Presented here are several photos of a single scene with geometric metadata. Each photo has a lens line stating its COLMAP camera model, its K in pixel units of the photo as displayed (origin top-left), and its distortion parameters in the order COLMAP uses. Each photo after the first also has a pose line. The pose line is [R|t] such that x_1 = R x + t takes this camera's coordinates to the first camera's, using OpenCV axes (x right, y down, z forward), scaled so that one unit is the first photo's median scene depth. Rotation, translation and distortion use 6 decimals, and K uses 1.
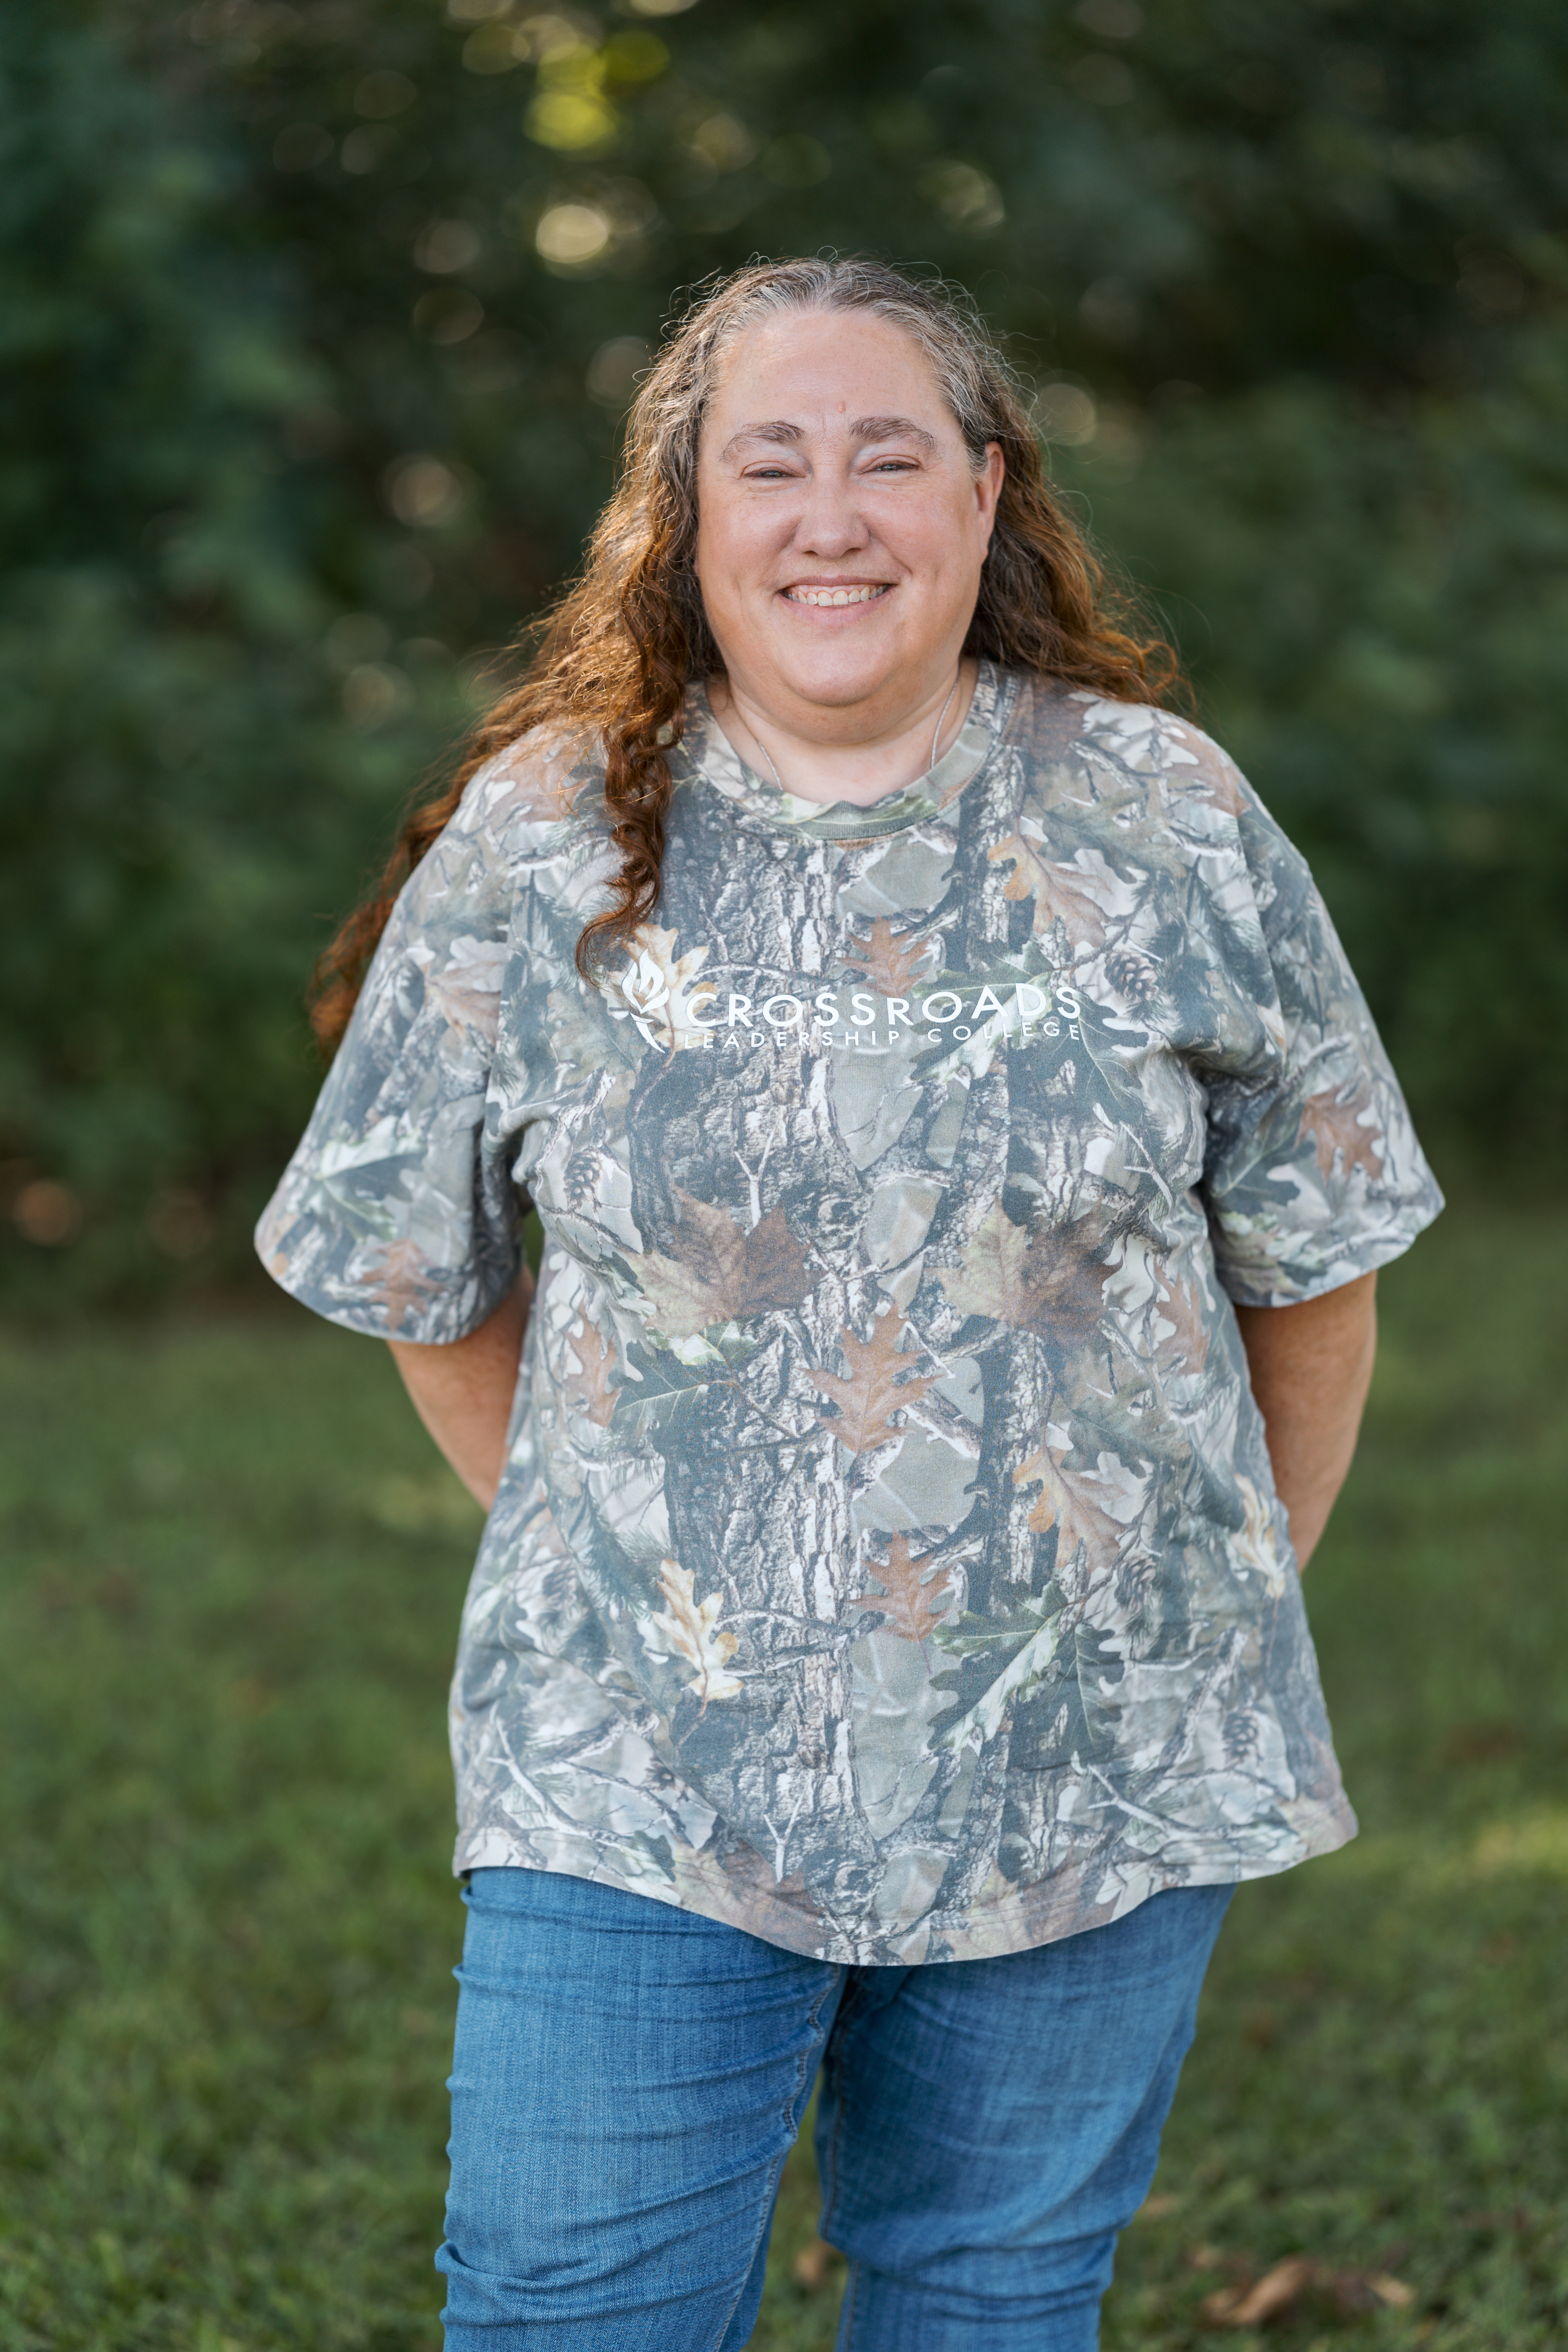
lens RADIAL K [[5600.2, 0, 773.6], [0, 5600.2, 1175.0], [0, 0, 1]] dist [0.233166, 0.000000]
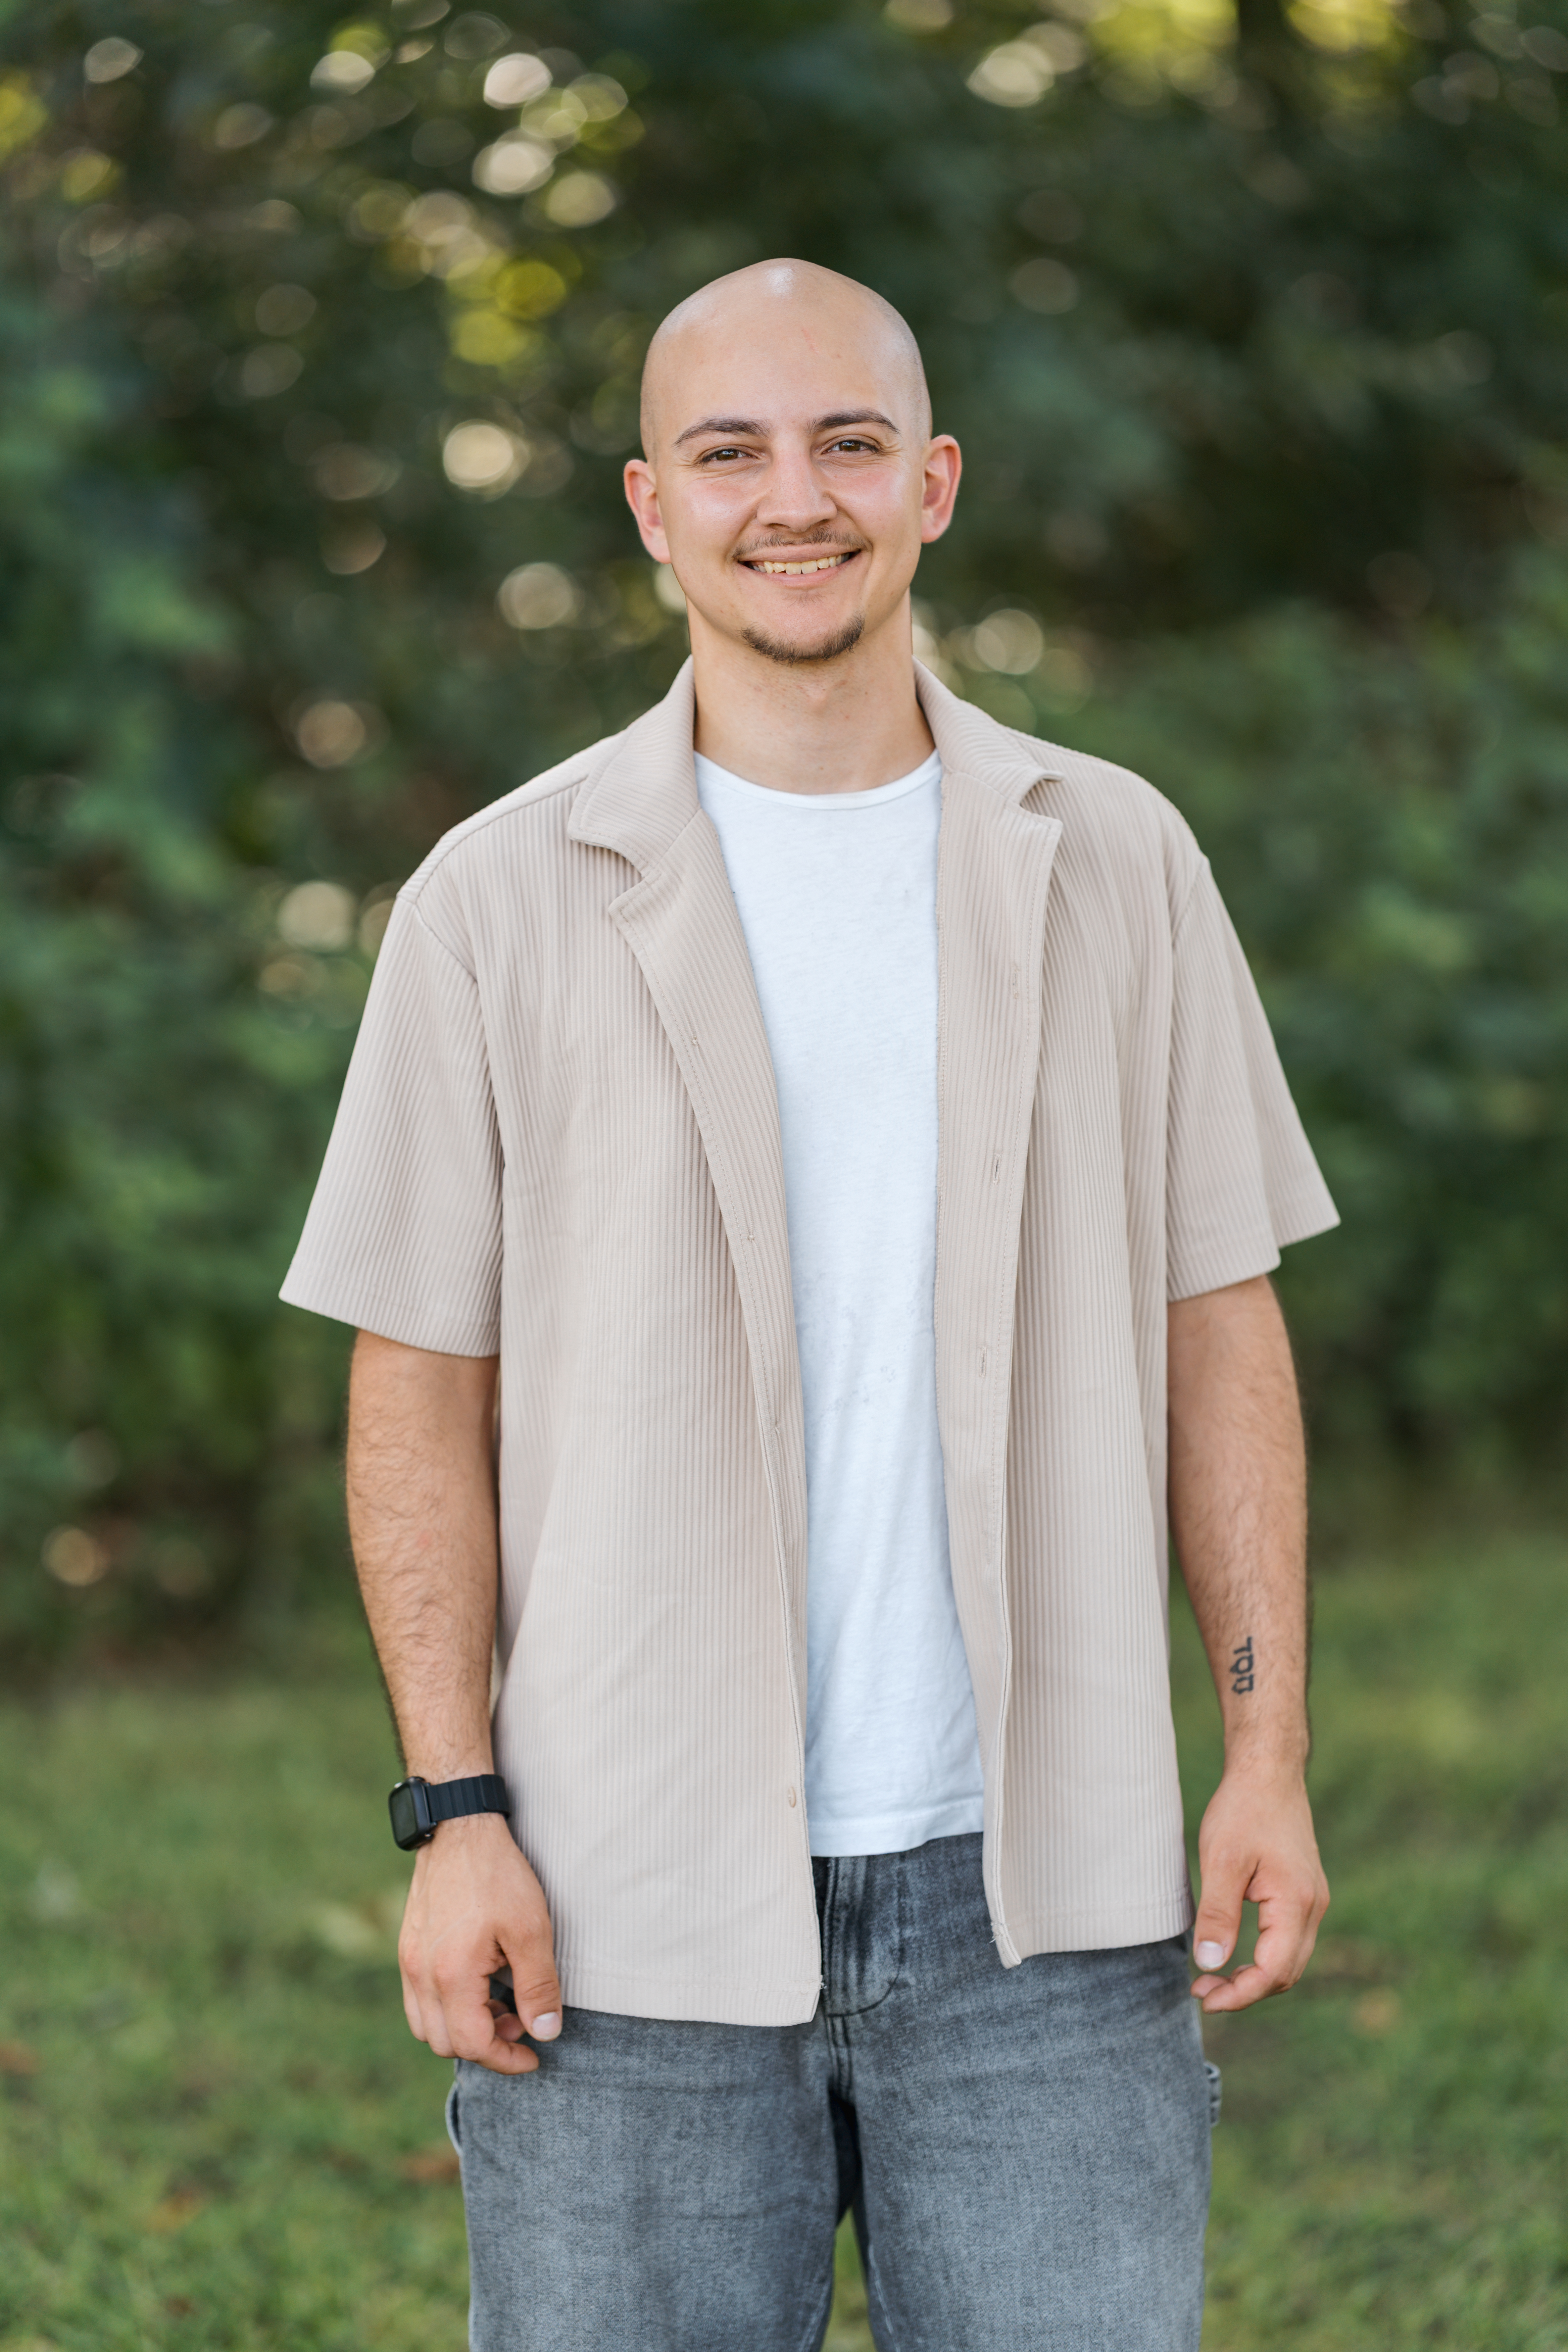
lens RADIAL K [[5600.2, 0, 715.8], [0, 5600.2, 1180.1], [0, 0, 1]] dist [0.233166, 0.000000]
pose [[0.999841, -0.013621, 0.011497, -0.017407], [0.014029, 0.999244, -0.036262, -0.023480], [-0.010995, 0.036418, 0.999276, 0.135221]]
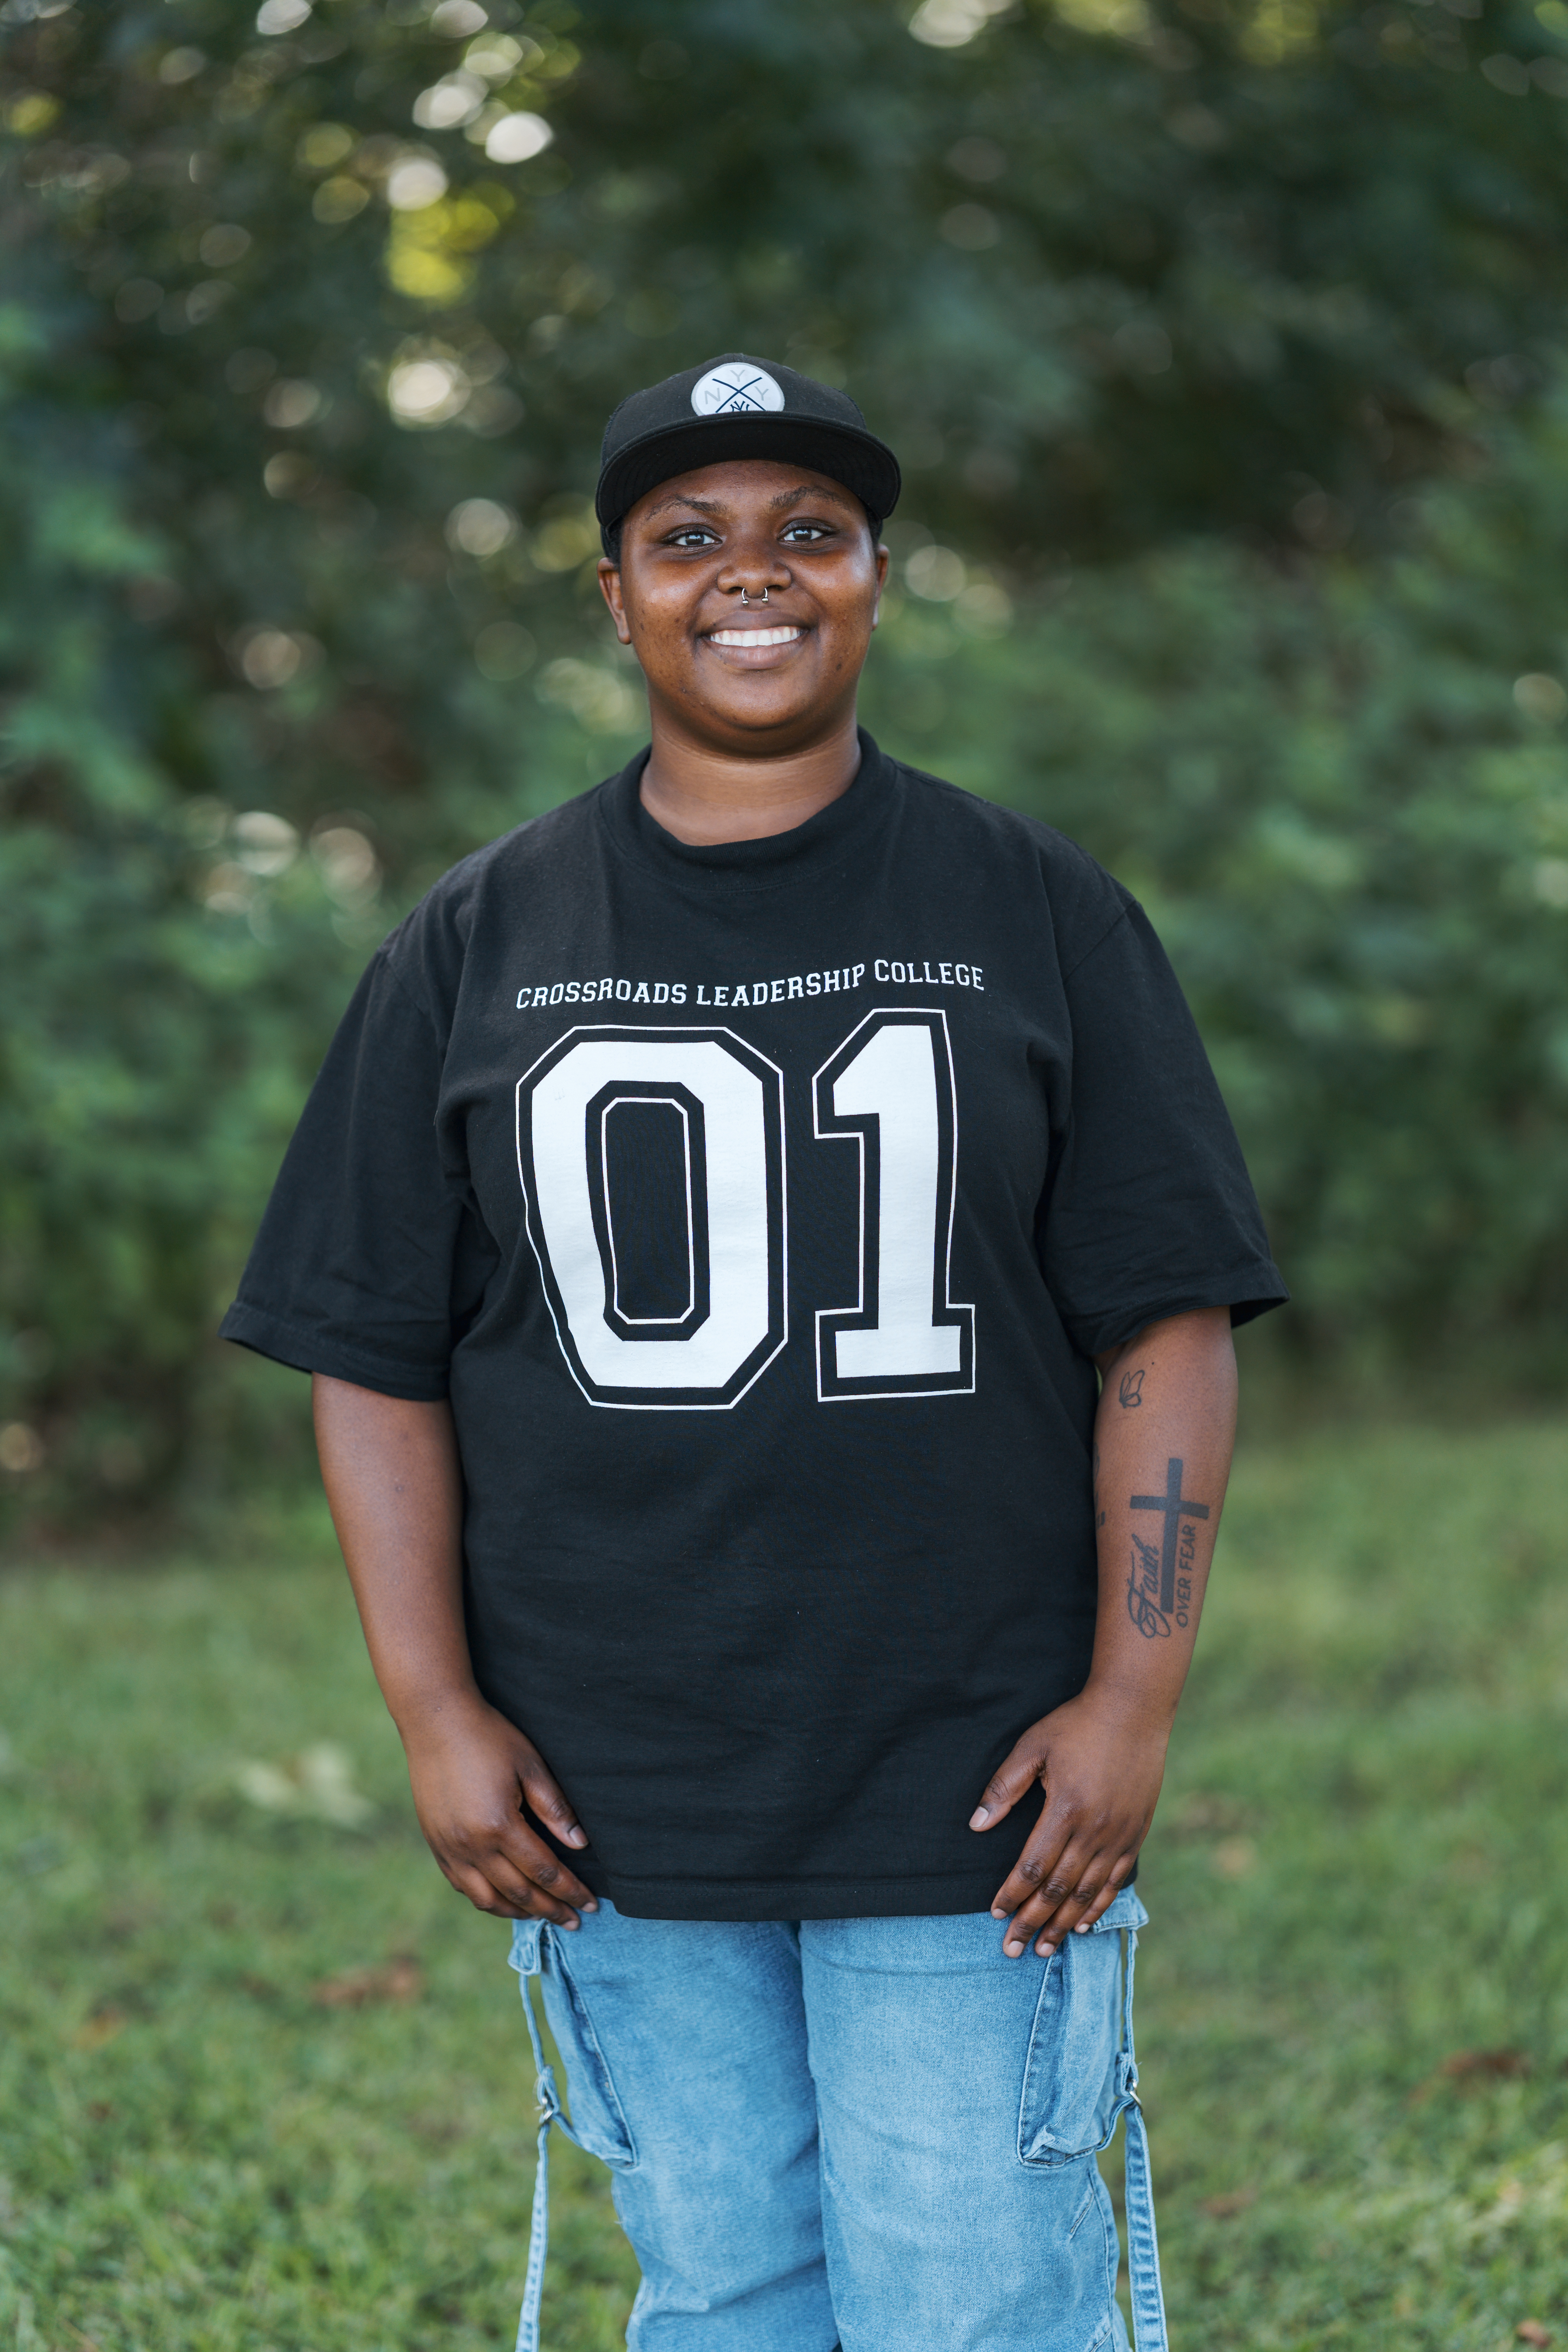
lens RADIAL K [[5600.2, 0, 785.3], [0, 5600.2, 1188.5], [0, 0, 1]] dist [0.233166, 0.000000]
pose [[0.999470, -0.010490, 0.030813, -0.008908], [0.011214, 0.999662, -0.023447, -0.015141], [-0.030557, 0.023780, 0.999250, 0.087009]]
